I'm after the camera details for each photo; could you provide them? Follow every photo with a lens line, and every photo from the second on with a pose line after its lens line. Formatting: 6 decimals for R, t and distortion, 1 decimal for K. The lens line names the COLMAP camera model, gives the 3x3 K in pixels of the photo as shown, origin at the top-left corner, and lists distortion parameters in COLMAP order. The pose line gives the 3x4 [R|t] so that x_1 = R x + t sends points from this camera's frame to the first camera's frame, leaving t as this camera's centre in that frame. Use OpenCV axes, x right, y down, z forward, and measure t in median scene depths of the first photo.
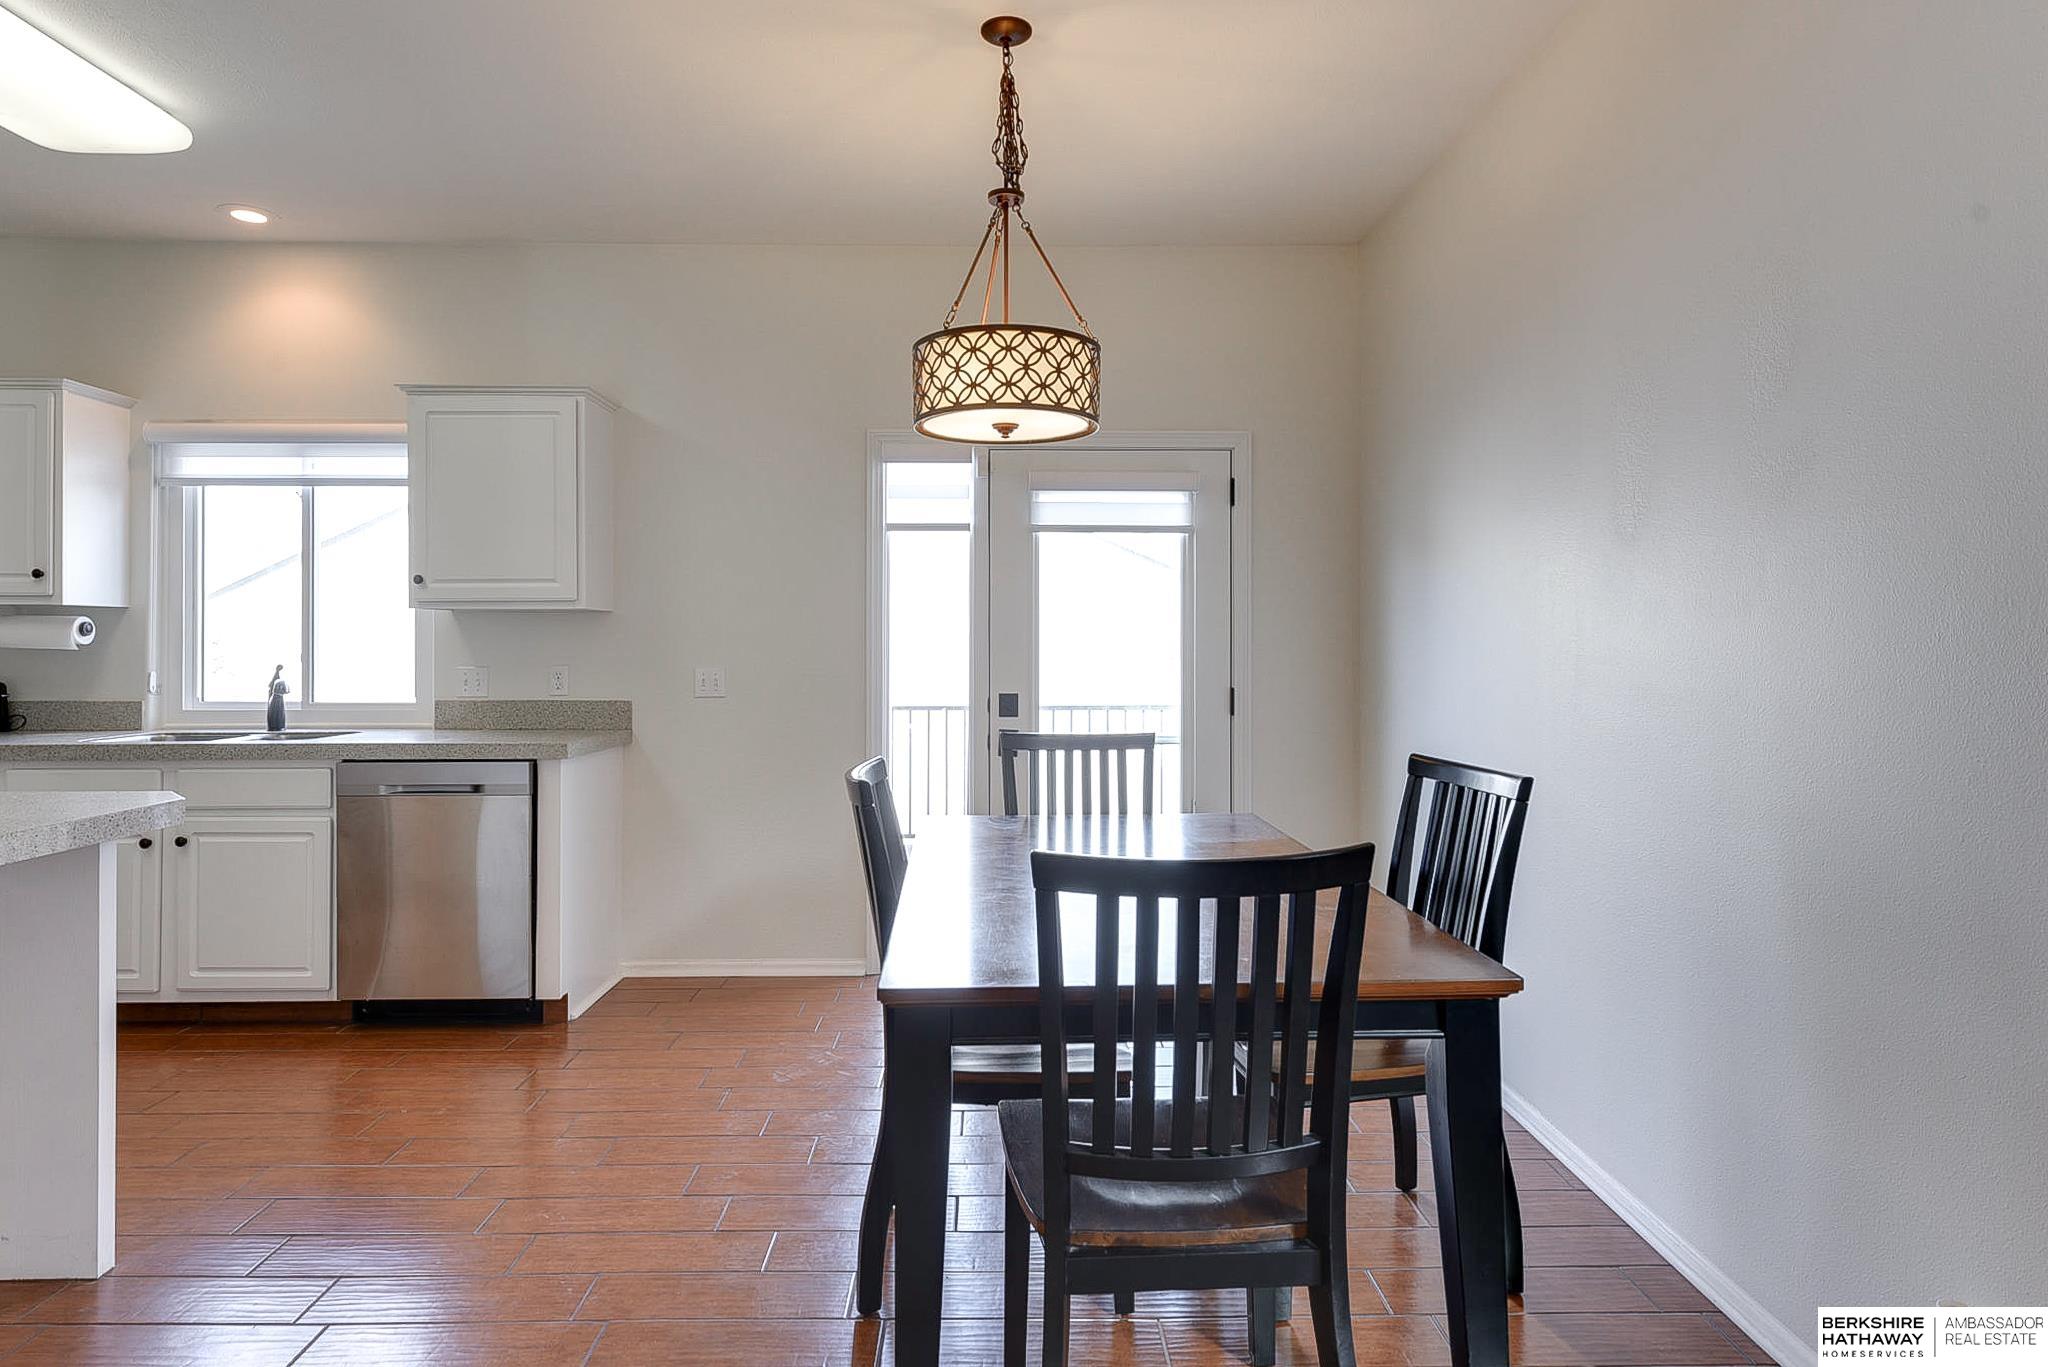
lens RADIAL K [[1136.5, 0, 1021.9], [0, 1136.5, 641.1], [0, 0, 1]] dist [0.002343, -0.000844]
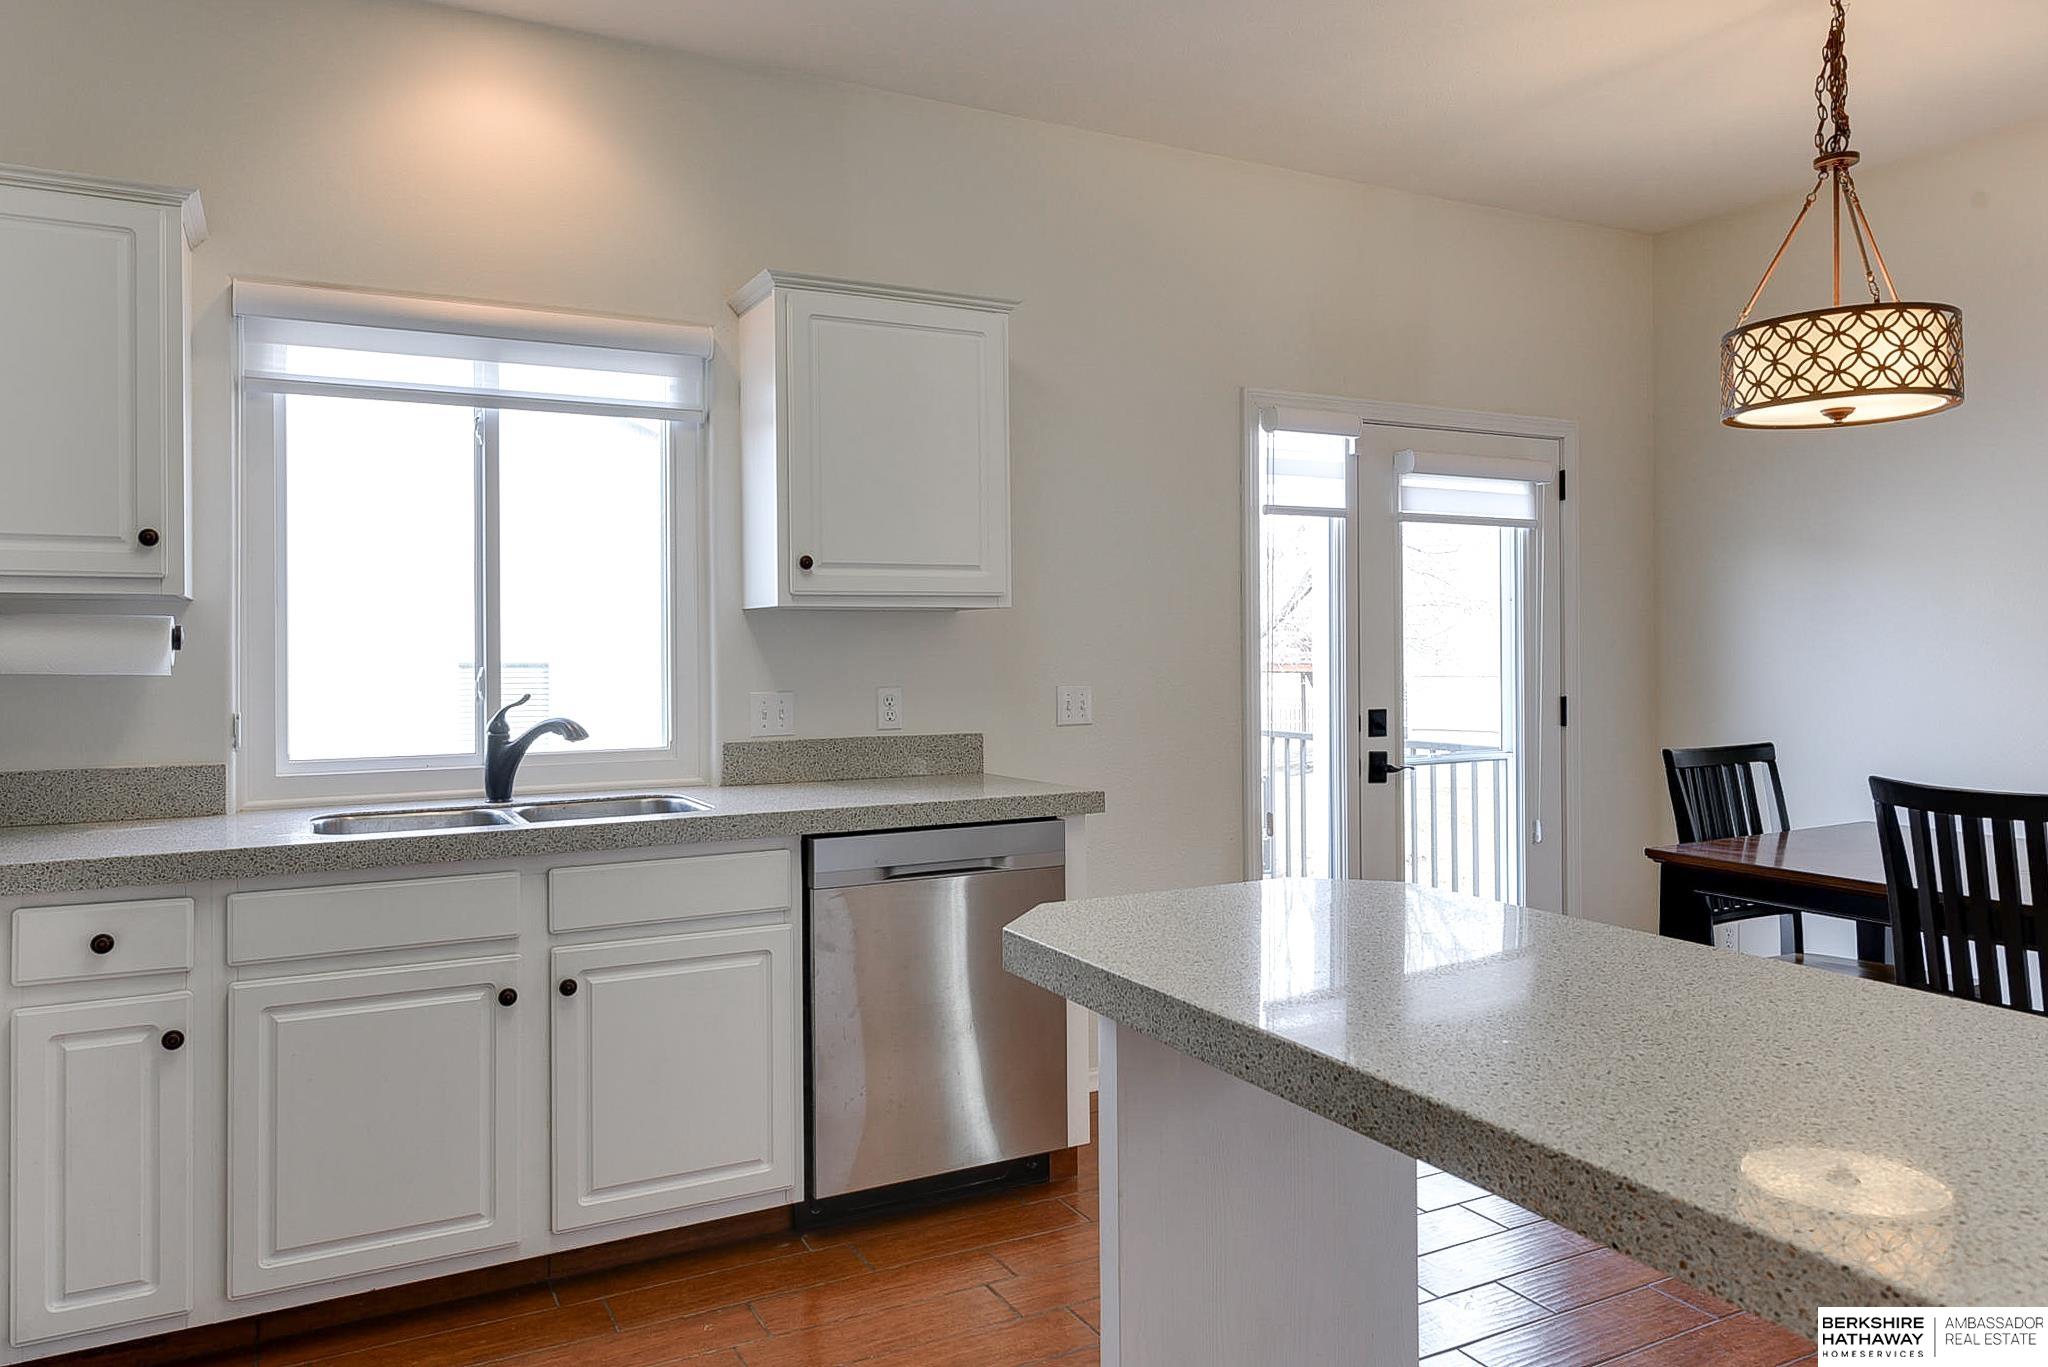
lens RADIAL K [[1366.5, 0, 1020.5], [0, 1366.5, 647.0], [0, 0, 1]] dist [0.001268, -0.000315]
pose [[0.894468, -0.007358, 0.447072, -0.759157], [0.008392, 0.999965, -0.000332, -0.002612], [-0.447054, 0.004049, 0.894498, 0.214535]]
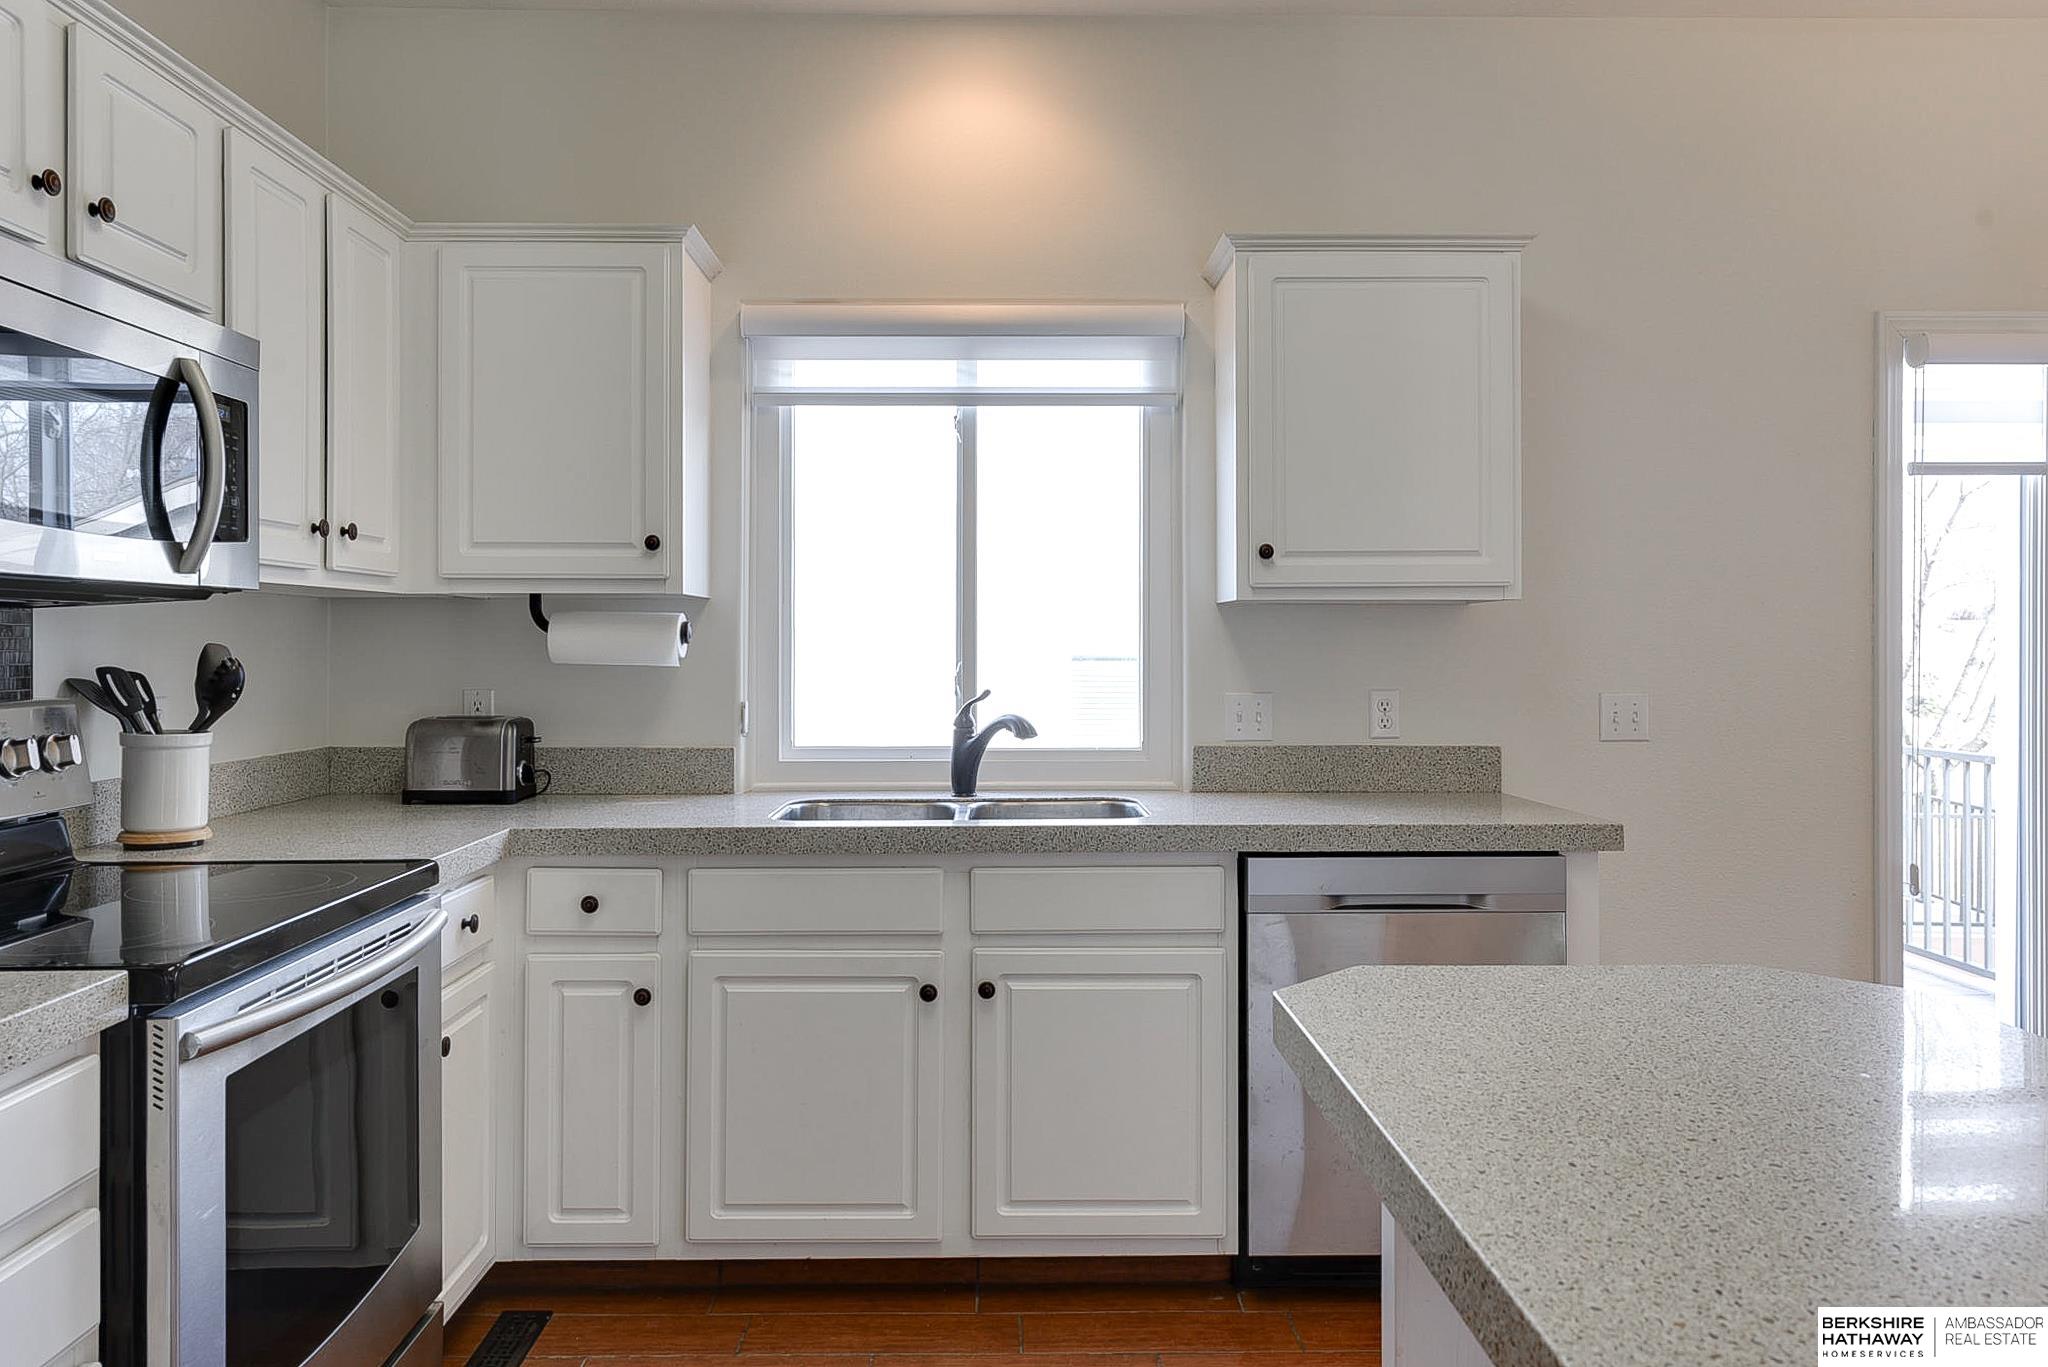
lens RADIAL K [[1404.9, 0, 1014.7], [0, 1404.9, 644.8], [0, 0, 1]] dist [0.002664, 0.000912]
pose [[0.999974, -0.000925, -0.007118, -0.643845], [0.000927, 1.000000, 0.000338, -0.004265], [0.007118, -0.000344, 0.999975, 0.236938]]
